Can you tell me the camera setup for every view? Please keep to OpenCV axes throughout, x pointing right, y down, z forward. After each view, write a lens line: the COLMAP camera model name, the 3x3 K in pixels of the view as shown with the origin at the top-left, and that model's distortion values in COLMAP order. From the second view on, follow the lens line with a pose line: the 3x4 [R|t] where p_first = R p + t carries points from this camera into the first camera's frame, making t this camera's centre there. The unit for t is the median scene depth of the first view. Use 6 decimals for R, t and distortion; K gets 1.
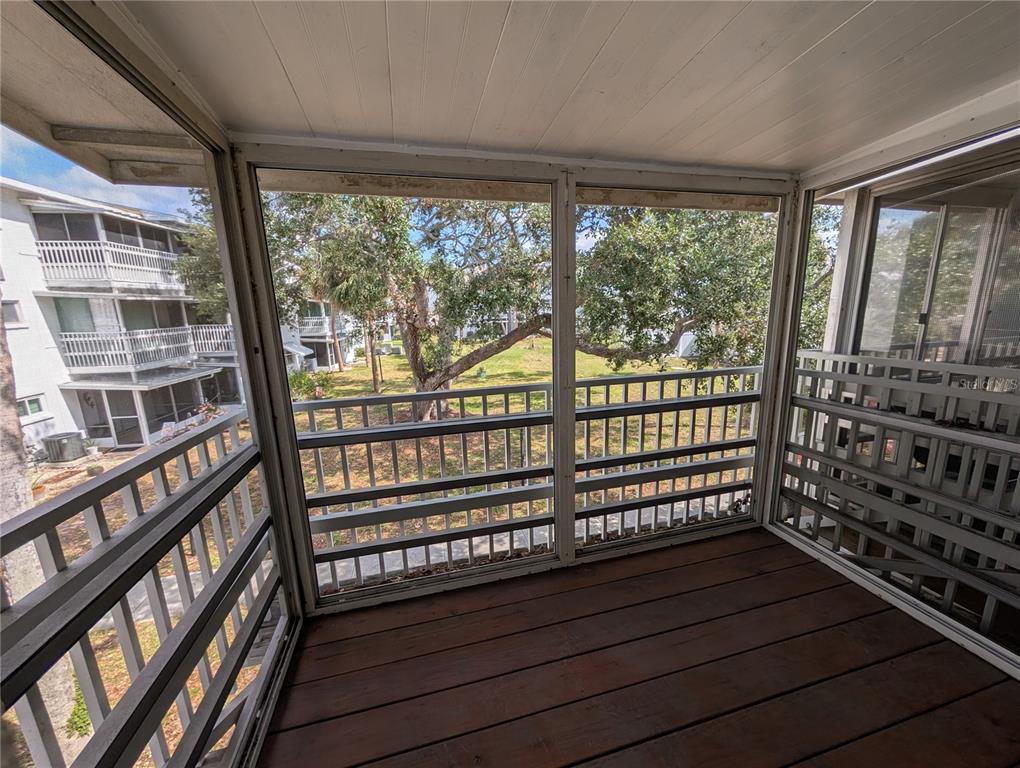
lens RADIAL K [[384.7, 0, 506.6], [0, 384.7, 383.4], [0, 0, 1]] dist [-0.001190, -0.000005]
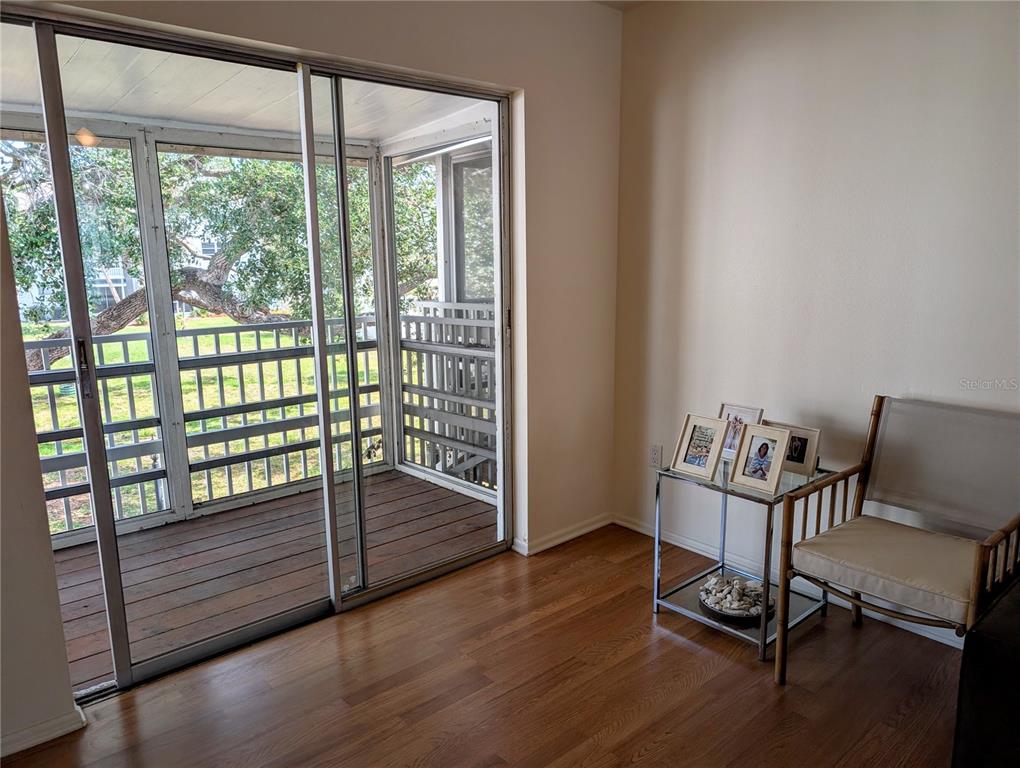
lens RADIAL K [[733.9, 0, 510.2], [0, 733.9, 385.7], [0, 0, 1]] dist [0.008092, -0.002083]
pose [[0.888728, -0.068411, 0.453301, 0.049785], [0.079476, 0.996822, -0.005381, 0.153411], [-0.451492, 0.040809, 0.891341, -0.762904]]
